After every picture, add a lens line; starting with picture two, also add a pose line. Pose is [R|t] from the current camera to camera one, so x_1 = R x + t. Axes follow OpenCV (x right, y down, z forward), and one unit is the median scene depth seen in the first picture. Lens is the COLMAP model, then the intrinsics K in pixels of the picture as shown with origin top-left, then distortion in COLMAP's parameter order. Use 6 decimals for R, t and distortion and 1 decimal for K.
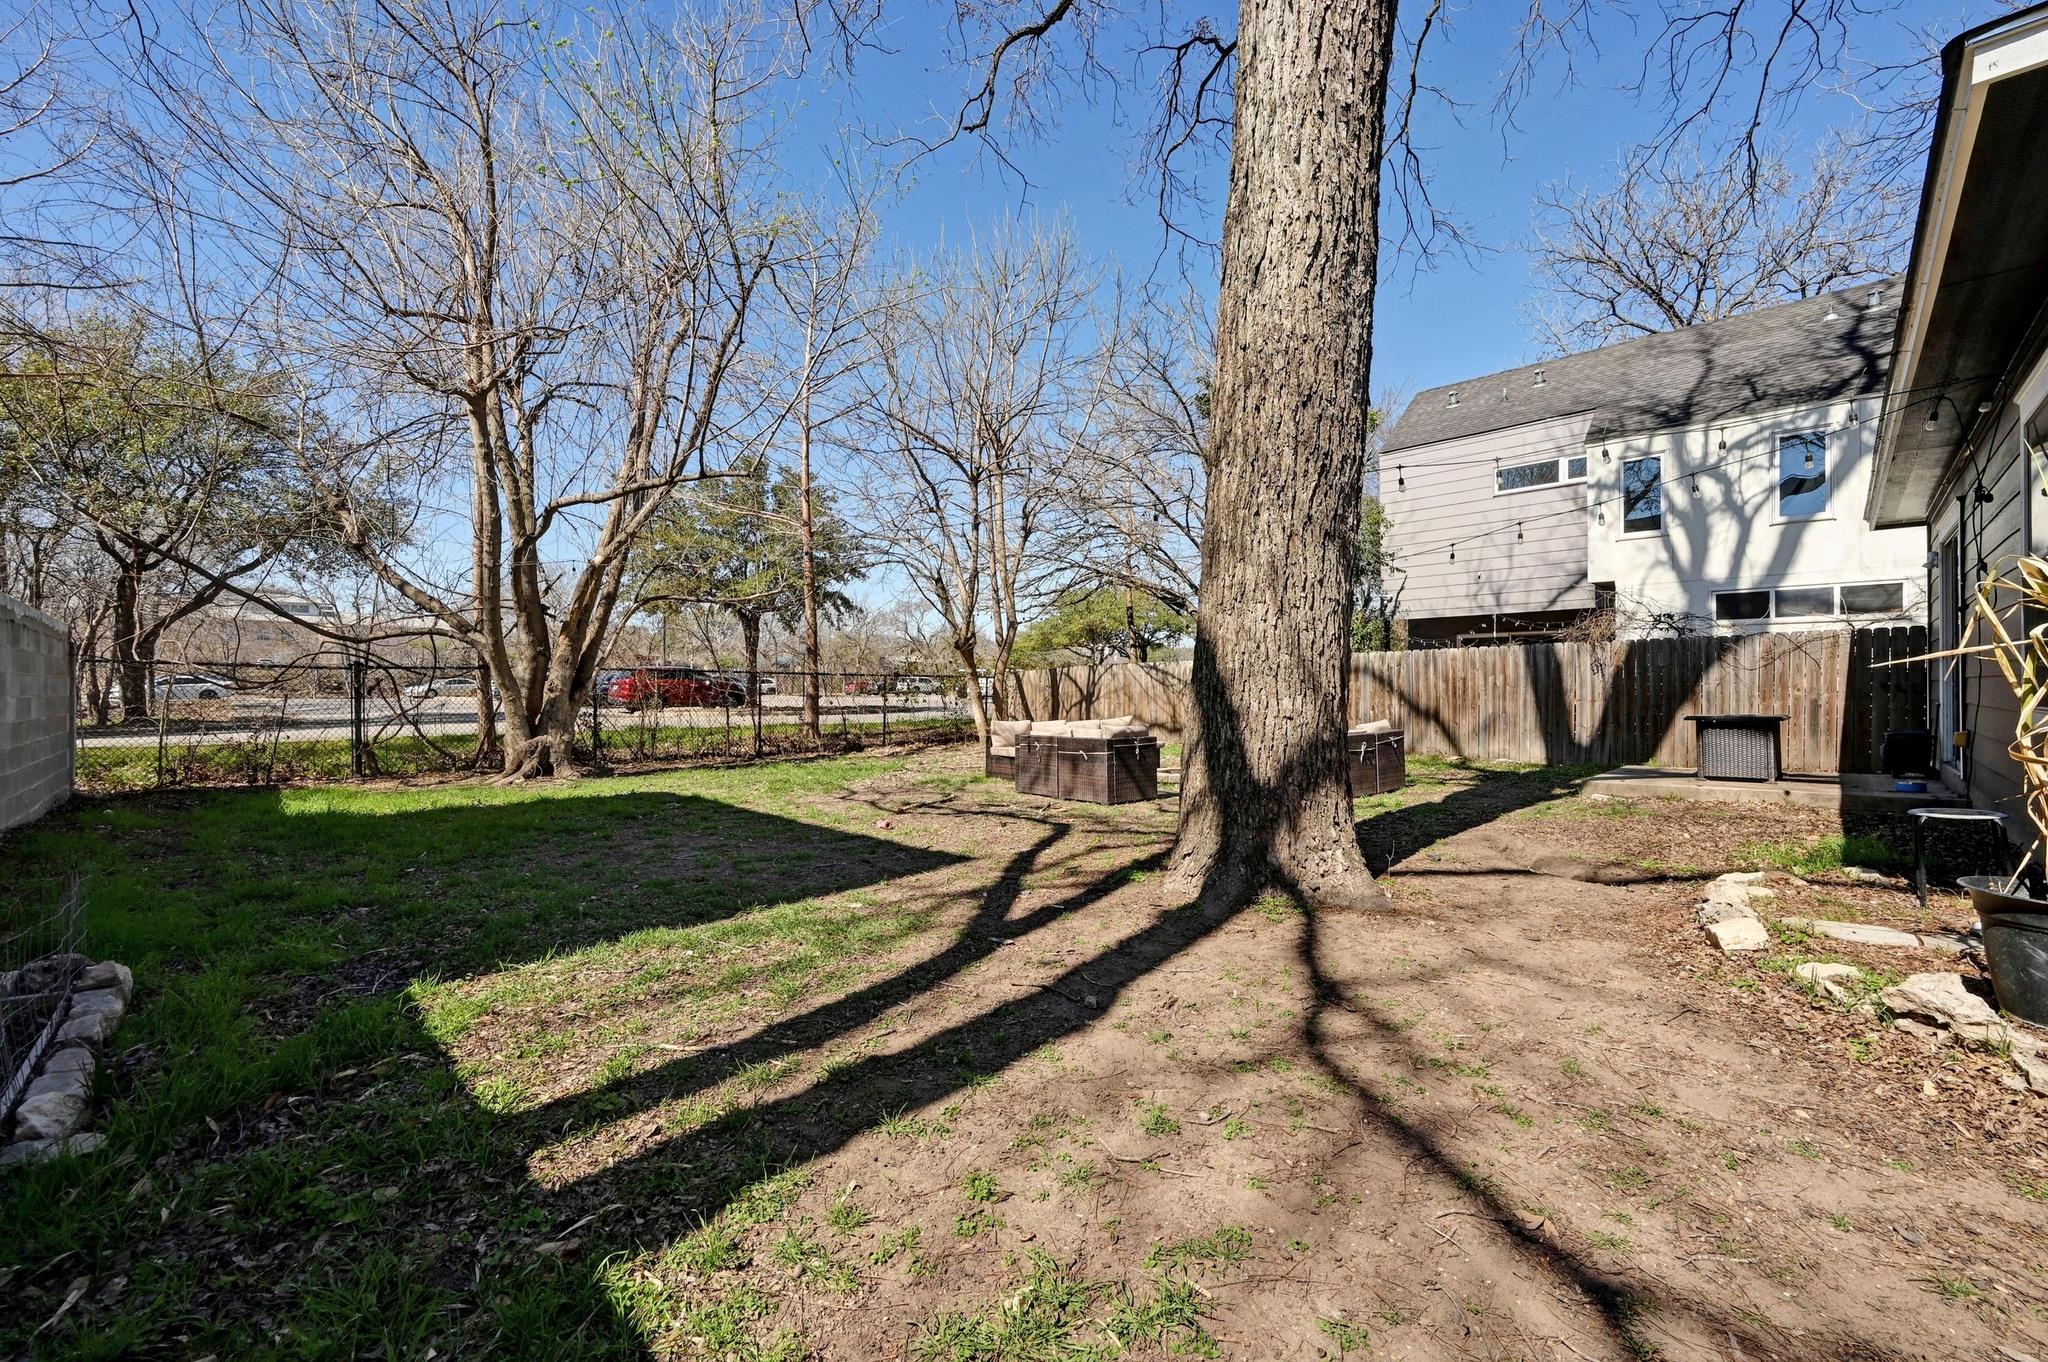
lens RADIAL K [[810.8, 0, 1023.4], [0, 810.8, 685.5], [0, 0, 1]] dist [0.002013, -0.000158]
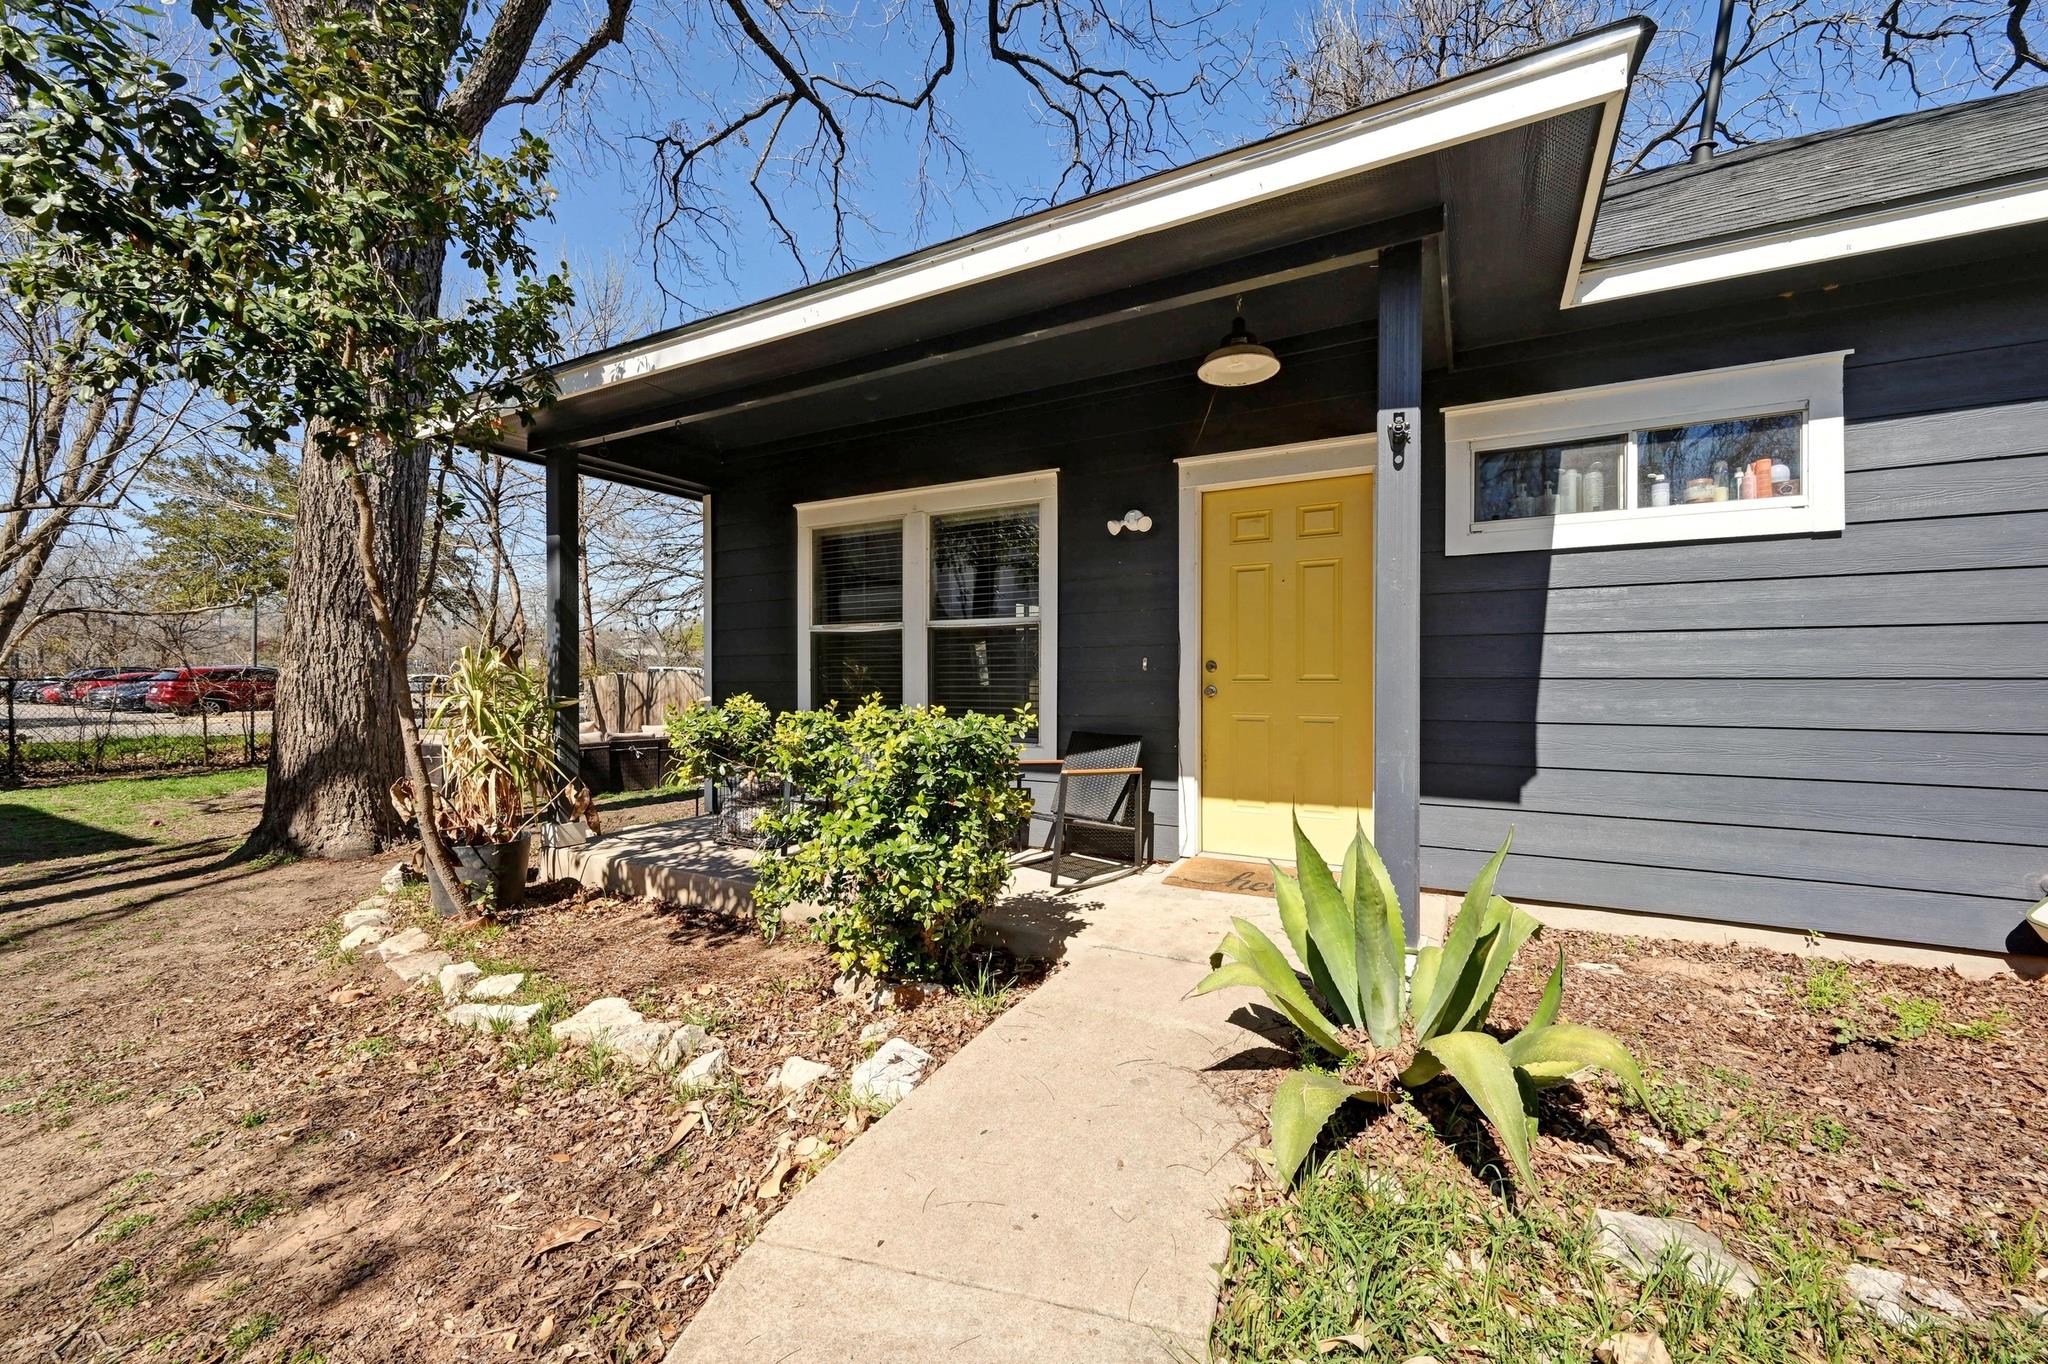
lens RADIAL K [[816.8, 0, 1024.3], [0, 816.8, 677.9], [0, 0, 1]] dist [0.000404, 0.000029]
pose [[0.957846, 0.000734, 0.287282, 0.249659], [0.000305, 0.999994, -0.003571, -0.013531], [-0.287283, 0.003508, 0.957839, -0.181869]]
